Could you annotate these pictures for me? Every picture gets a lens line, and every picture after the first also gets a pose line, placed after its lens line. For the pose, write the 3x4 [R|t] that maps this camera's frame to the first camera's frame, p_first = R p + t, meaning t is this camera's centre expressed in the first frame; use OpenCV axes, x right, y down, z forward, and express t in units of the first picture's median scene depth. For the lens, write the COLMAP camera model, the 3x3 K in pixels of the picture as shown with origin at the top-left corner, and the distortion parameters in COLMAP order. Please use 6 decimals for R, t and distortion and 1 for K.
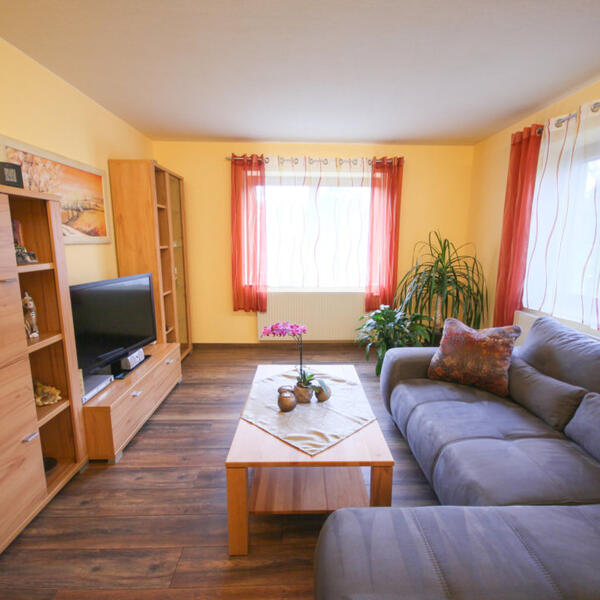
lens RADIAL K [[354.2, 0, 302.2], [0, 354.2, 301.5], [0, 0, 1]] dist [-0.000540, 0.001023]
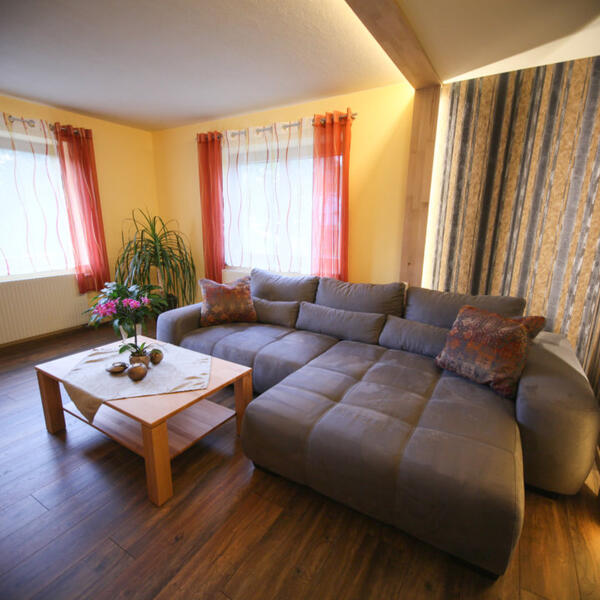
lens RADIAL K [[345.8, 0, 299.4], [0, 345.8, 299.9], [0, 0, 1]] dist [0.028230, 0.001366]
pose [[0.551629, -0.195809, 0.810780, -0.408688], [0.143362, 0.979846, 0.139101, -0.002992], [-0.821677, 0.039503, 0.568583, -0.003451]]
